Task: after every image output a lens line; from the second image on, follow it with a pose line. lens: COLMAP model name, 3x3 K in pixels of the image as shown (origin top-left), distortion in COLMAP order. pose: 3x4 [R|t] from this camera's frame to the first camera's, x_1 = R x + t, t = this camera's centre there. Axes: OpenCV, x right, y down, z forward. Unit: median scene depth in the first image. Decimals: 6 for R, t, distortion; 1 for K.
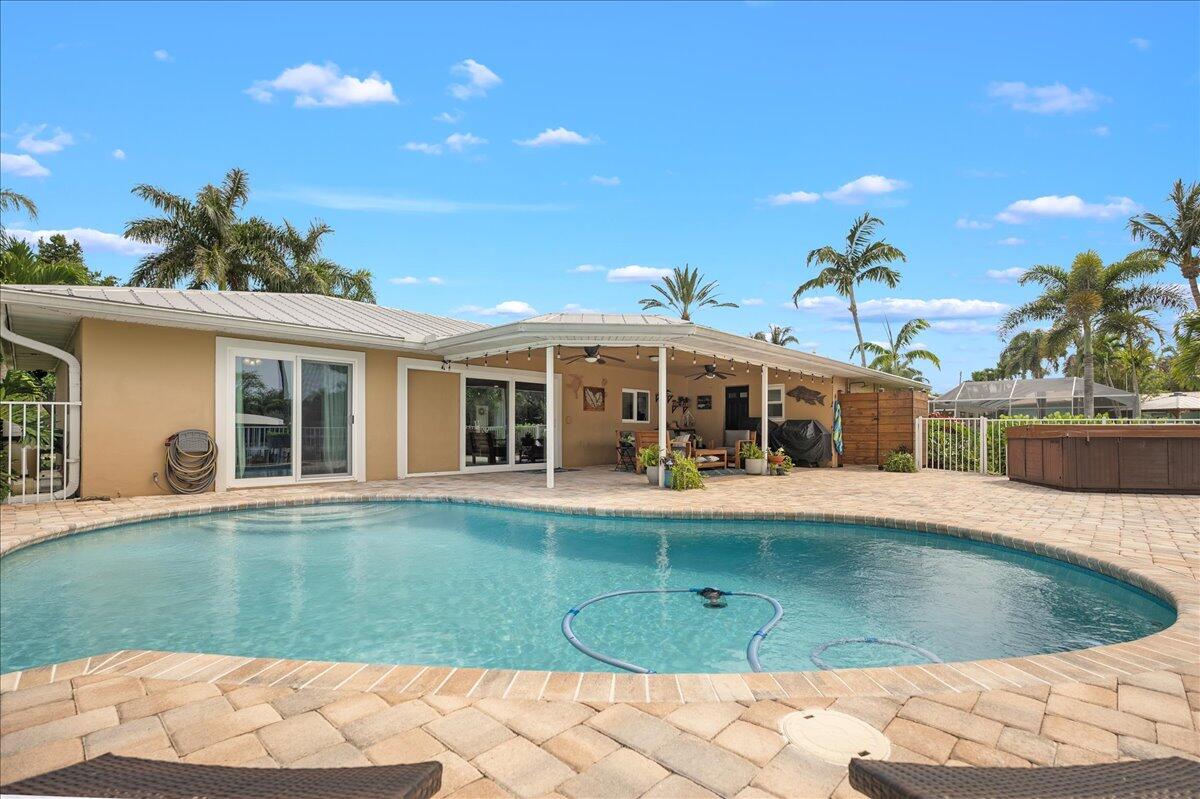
lens RADIAL K [[543.5, 0, 611.4], [0, 543.5, 429.7], [0, 0, 1]] dist [-0.001339, -0.000201]
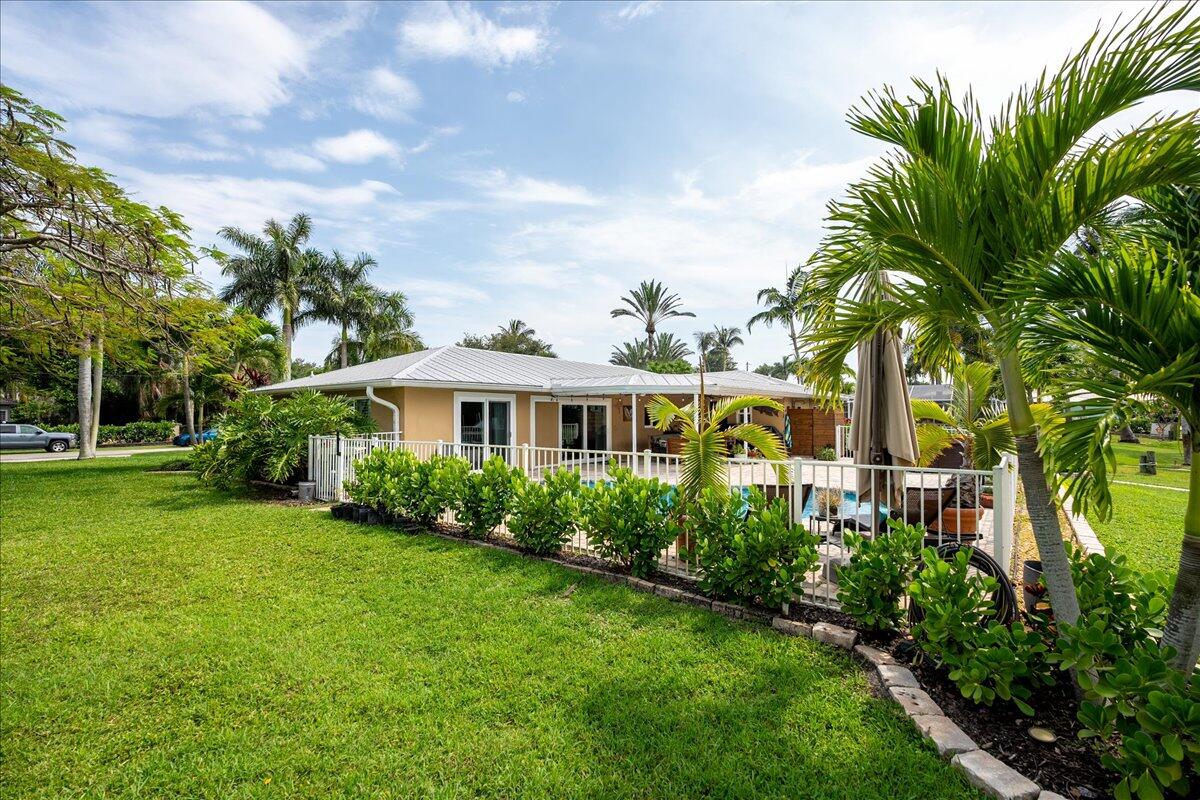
lens RADIAL K [[543.5, 0, 601.0], [0, 543.5, 399.3], [0, 0, 1]] dist [-0.001339, -0.000201]
pose [[0.995945, -0.001426, 0.089955, -0.142390], [0.003646, 0.999693, -0.024518, -0.034839], [-0.089892, 0.024746, 0.995644, -0.278559]]
